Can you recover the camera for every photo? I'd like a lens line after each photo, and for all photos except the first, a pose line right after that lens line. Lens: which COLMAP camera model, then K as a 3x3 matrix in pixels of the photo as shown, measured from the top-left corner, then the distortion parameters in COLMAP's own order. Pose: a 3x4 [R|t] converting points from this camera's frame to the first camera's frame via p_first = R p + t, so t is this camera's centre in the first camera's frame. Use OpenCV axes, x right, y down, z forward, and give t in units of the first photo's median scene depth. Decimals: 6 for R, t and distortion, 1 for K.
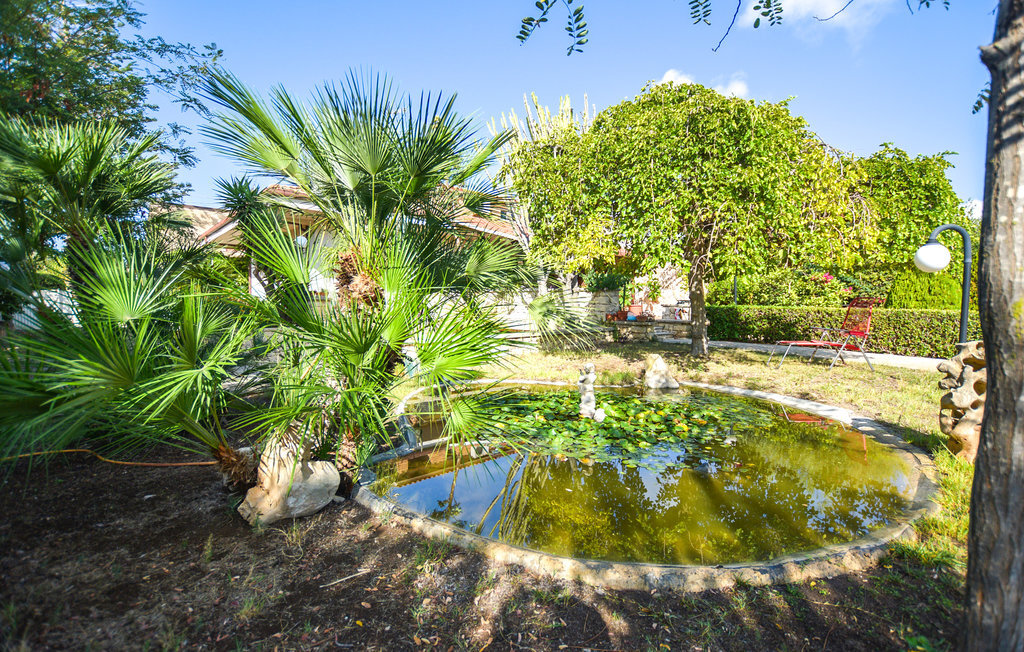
lens RADIAL K [[453.7, 0, 512.0], [0, 453.7, 326.0], [0, 0, 1]] dist [-0.021311, 0.000693]
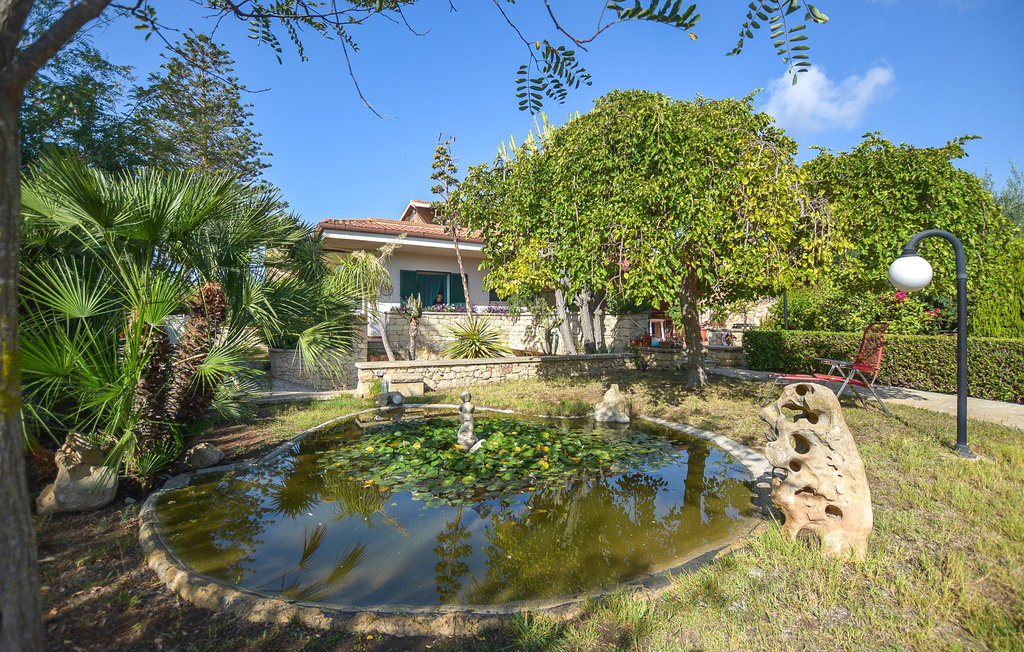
lens RADIAL K [[468.3, 0, 512.0], [0, 468.3, 326.0], [0, 0, 1]] dist [-0.013337, 0.000385]
pose [[0.967188, 0.005085, -0.254009, 0.313242], [-0.017004, 0.998854, -0.044749, -0.008522], [0.253491, 0.047600, 0.966166, 0.028285]]
